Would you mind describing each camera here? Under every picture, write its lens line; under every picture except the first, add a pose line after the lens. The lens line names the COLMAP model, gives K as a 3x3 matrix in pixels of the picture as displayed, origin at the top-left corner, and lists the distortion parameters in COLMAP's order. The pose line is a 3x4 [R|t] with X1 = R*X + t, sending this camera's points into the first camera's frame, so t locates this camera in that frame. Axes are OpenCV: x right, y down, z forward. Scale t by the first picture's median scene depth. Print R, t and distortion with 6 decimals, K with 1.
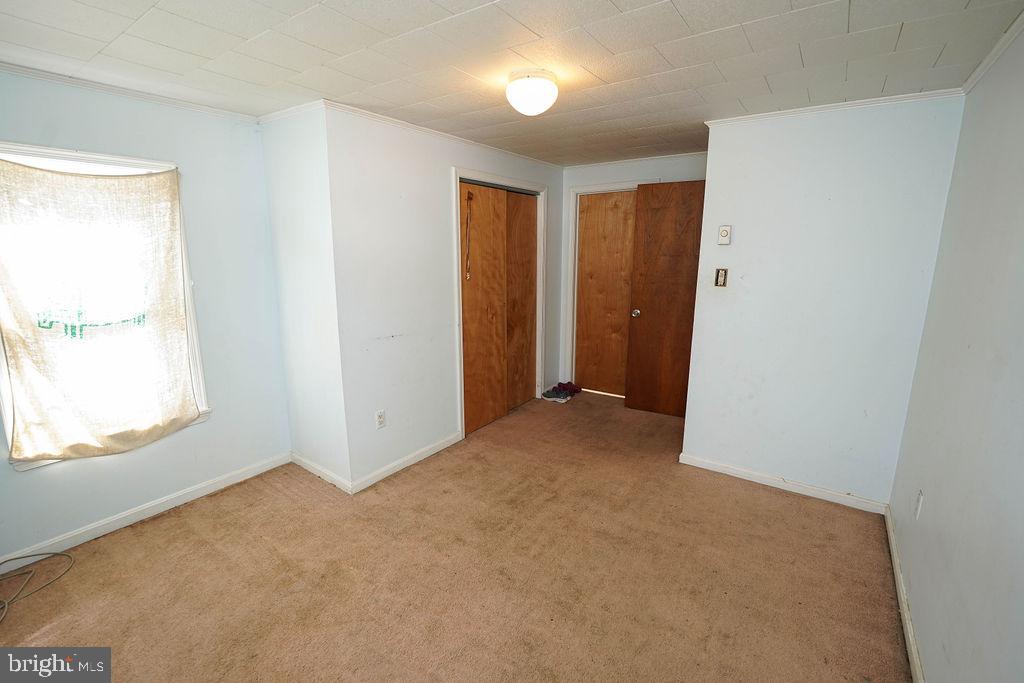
lens RADIAL K [[446.1, 0, 511.3], [0, 446.1, 338.7], [0, 0, 1]] dist [-0.000861, -0.000020]
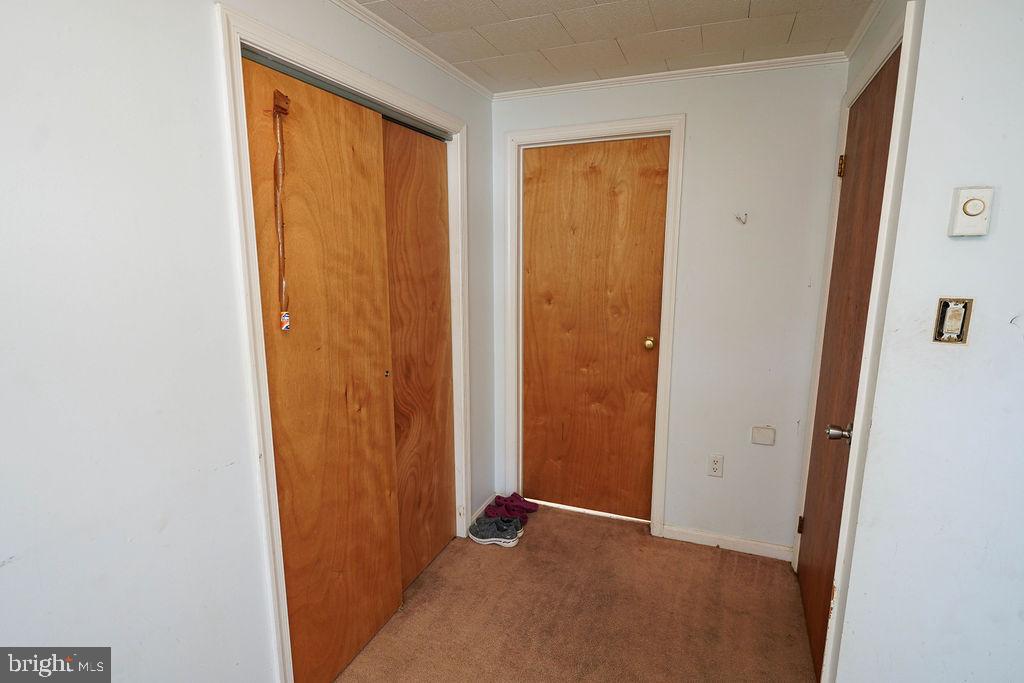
lens RADIAL K [[517.5, 0, 510.6], [0, 517.5, 344.5], [0, 0, 1]] dist [-0.002804, -0.000096]
pose [[0.975064, -0.038797, 0.218507, -0.006764], [0.043087, 0.998960, -0.014904, -0.087083], [-0.217701, 0.023947, 0.975722, 0.444113]]
